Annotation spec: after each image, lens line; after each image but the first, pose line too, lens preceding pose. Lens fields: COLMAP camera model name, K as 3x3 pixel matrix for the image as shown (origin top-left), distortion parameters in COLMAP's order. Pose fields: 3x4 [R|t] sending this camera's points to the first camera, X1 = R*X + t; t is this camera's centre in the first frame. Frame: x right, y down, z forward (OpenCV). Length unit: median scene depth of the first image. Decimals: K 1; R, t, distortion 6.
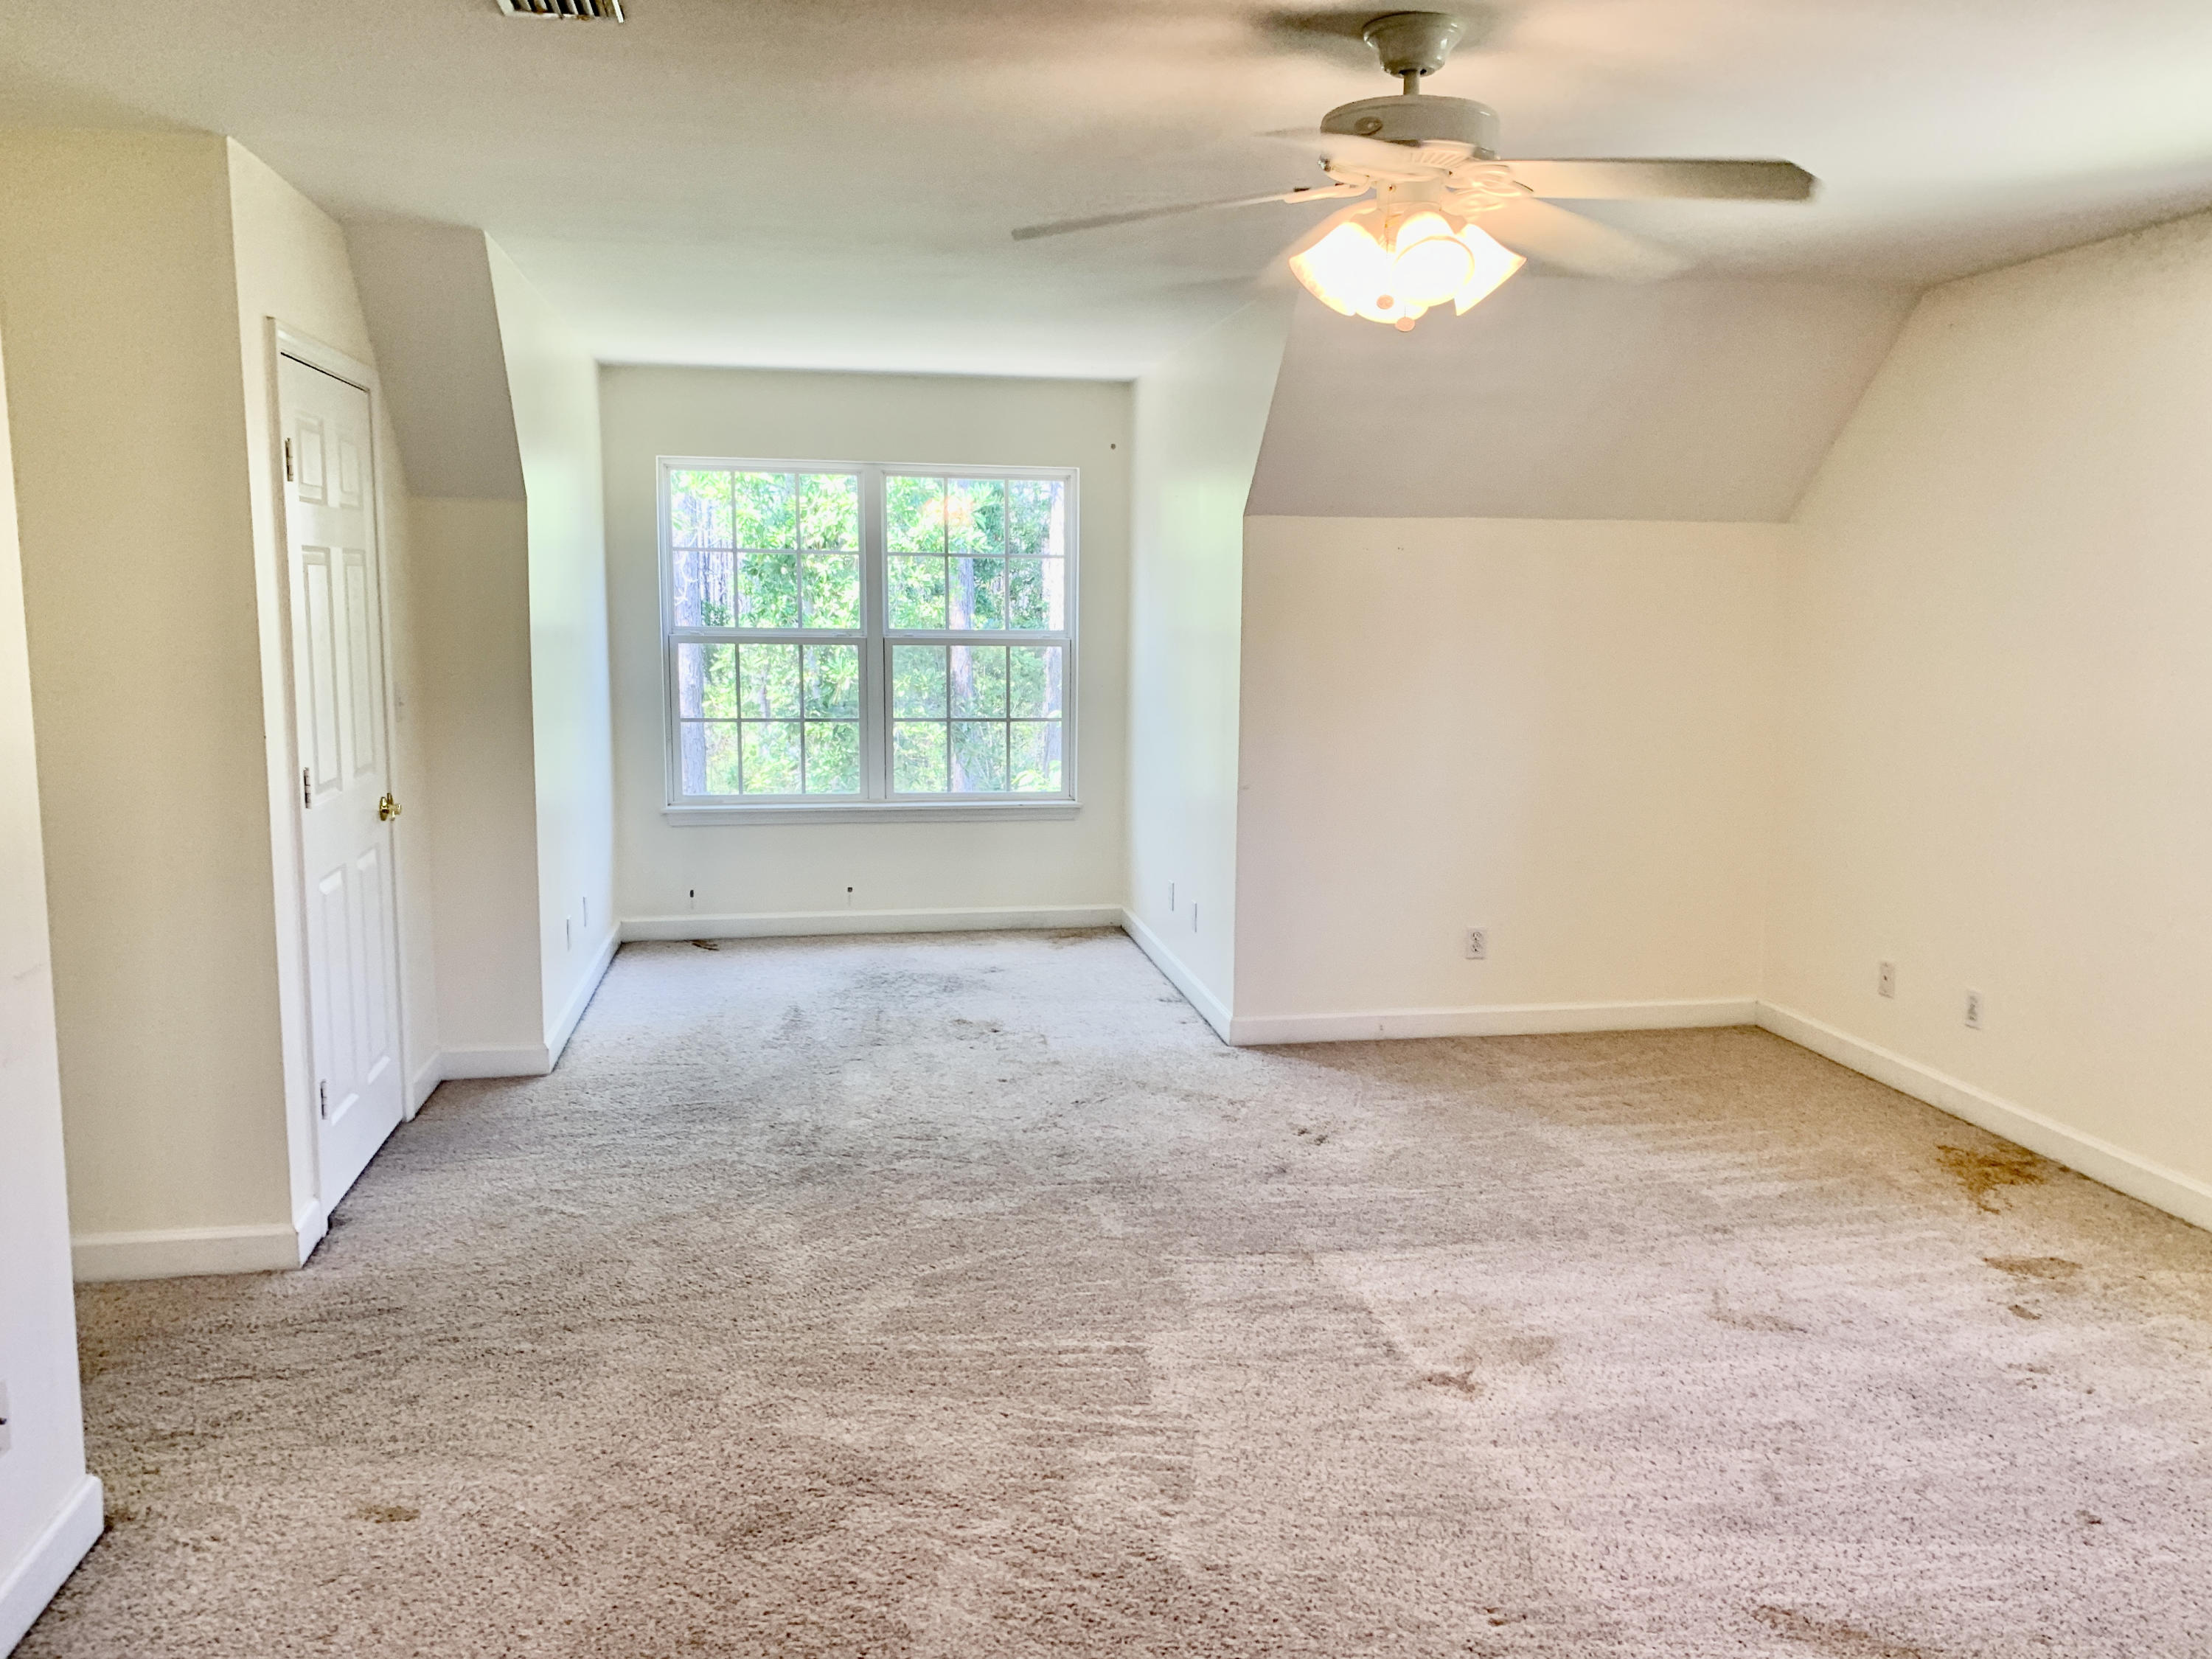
lens RADIAL K [[1695.4, 0, 1098.0], [0, 1695.4, 836.5], [0, 0, 1]] dist [0.059539, -0.068141]
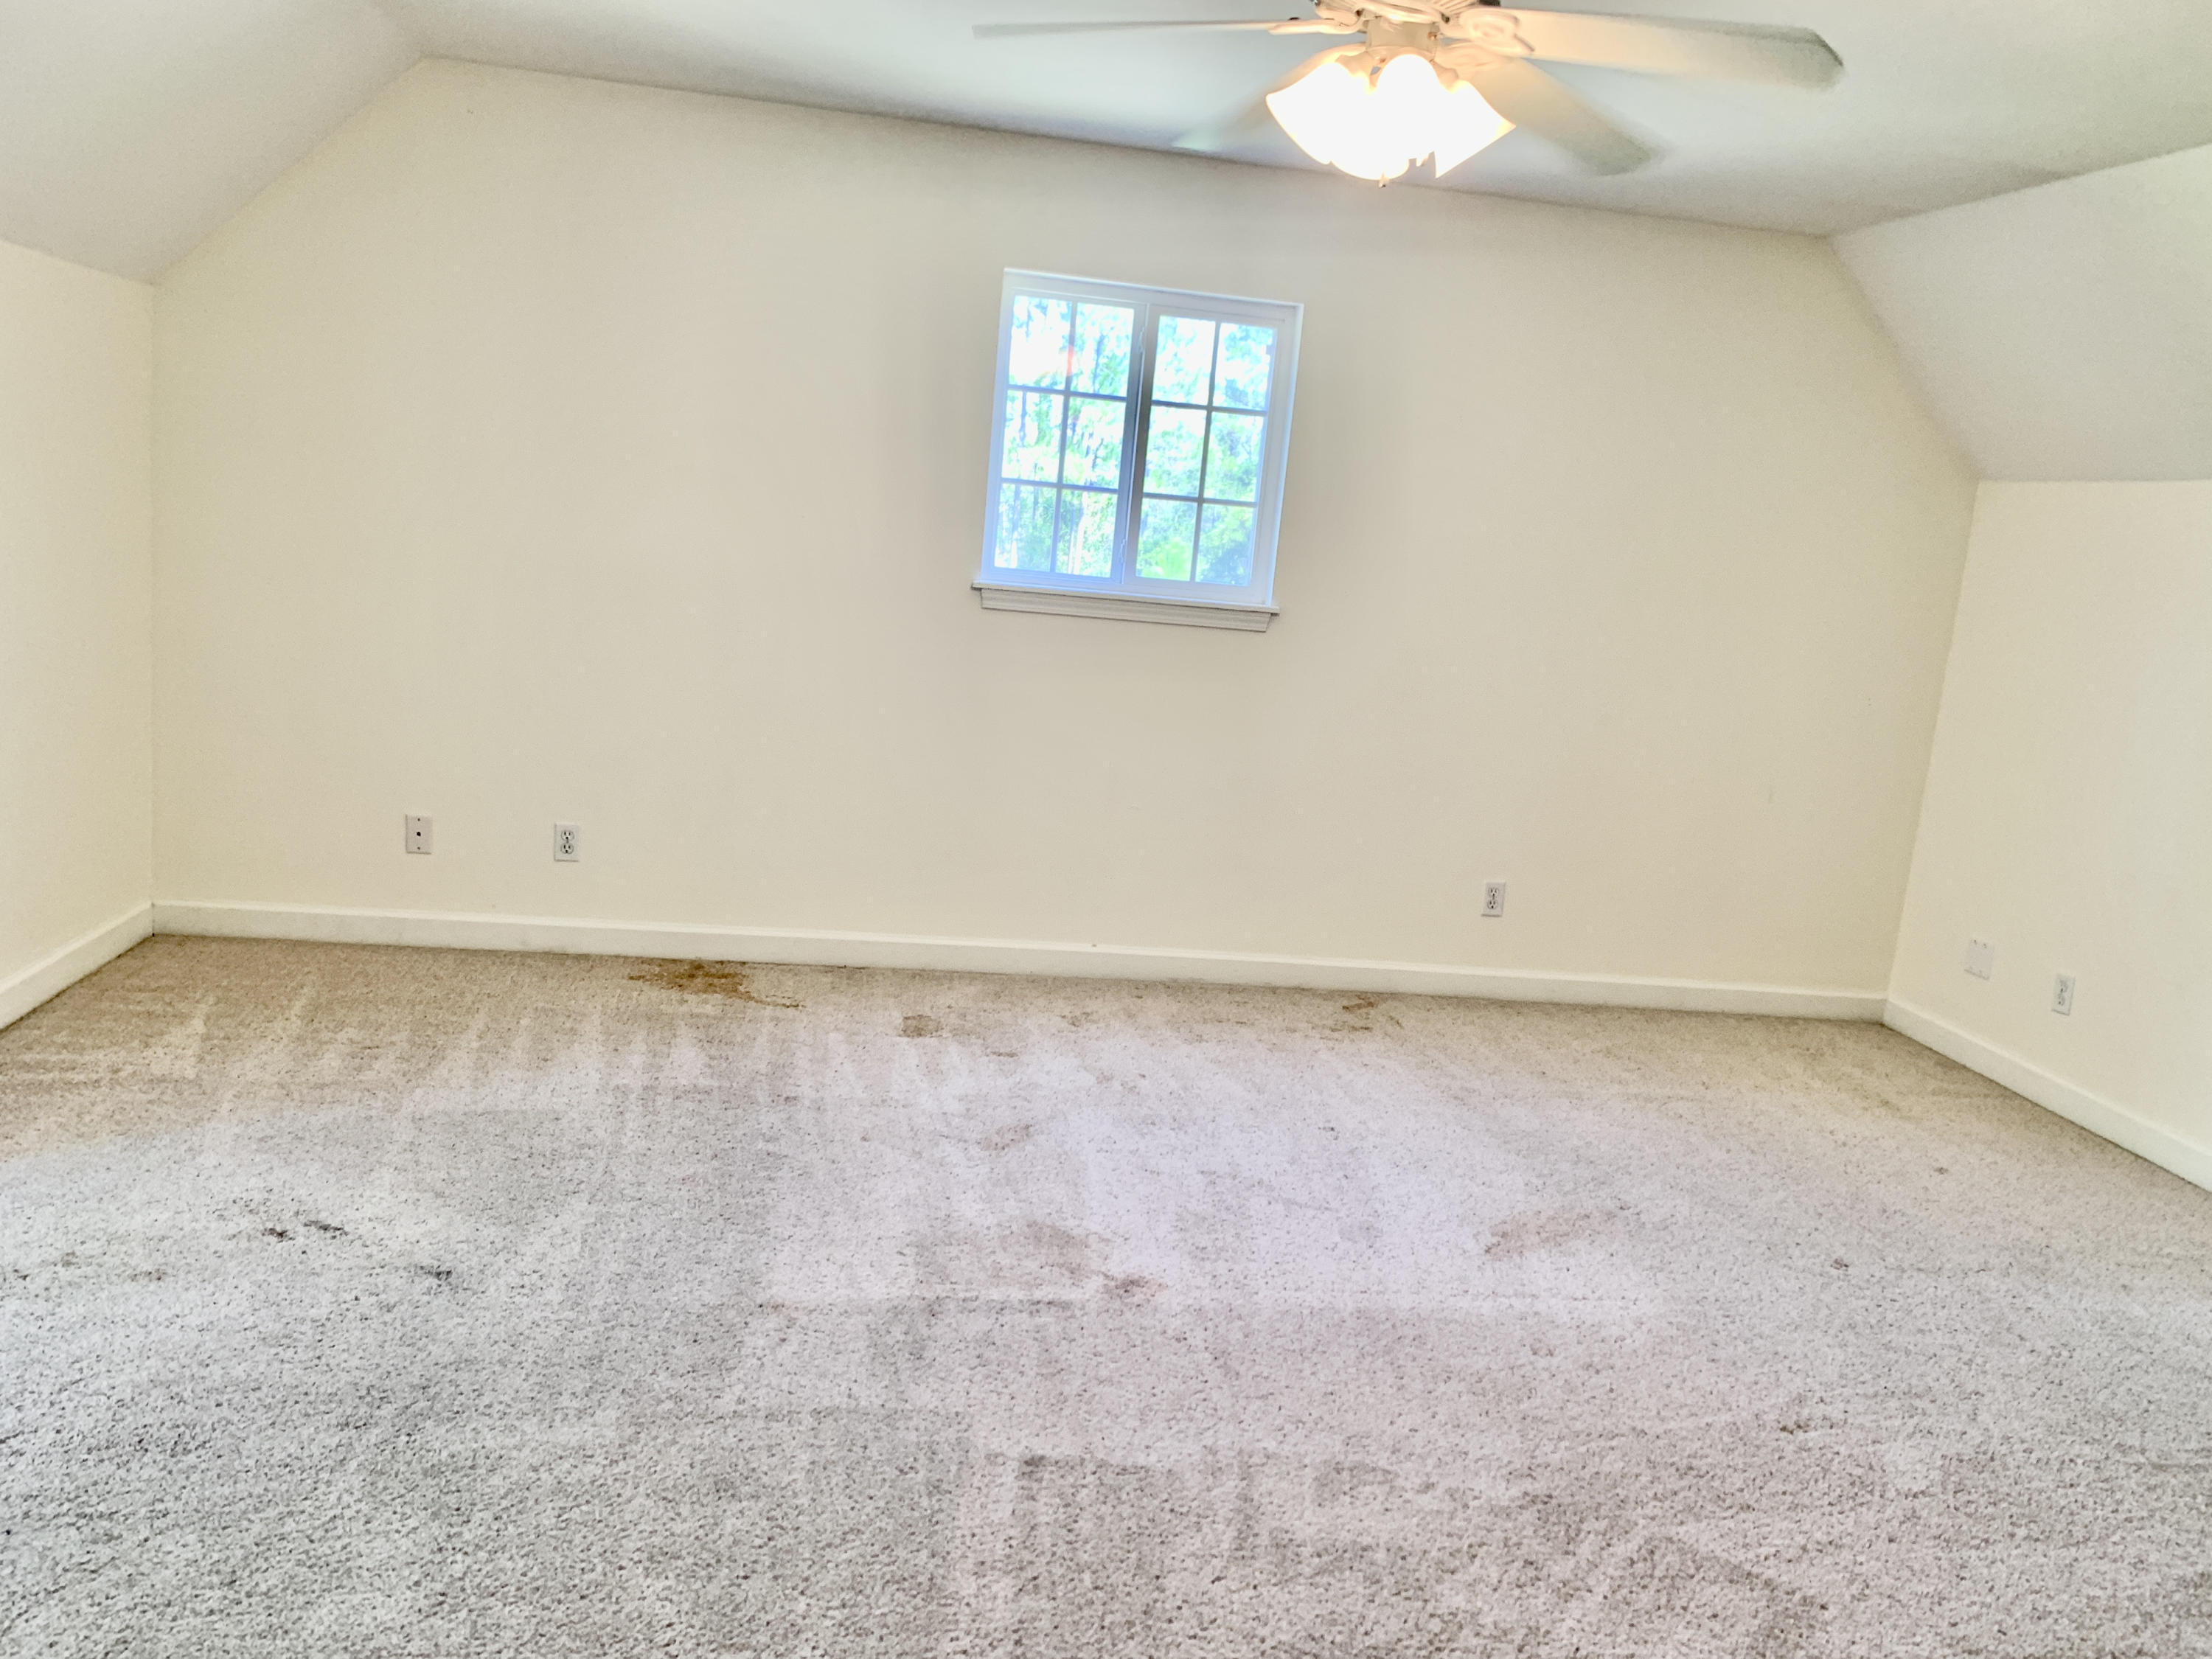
lens RADIAL K [[1695.4, 0, 1098.6], [0, 1695.4, 816.4], [0, 0, 1]] dist [0.059539, -0.068141]
pose [[0.015375, -0.176917, 0.984106, -0.544639], [0.044297, 0.983376, 0.176094, -0.090888], [-0.998900, 0.040886, 0.022956, 0.759024]]
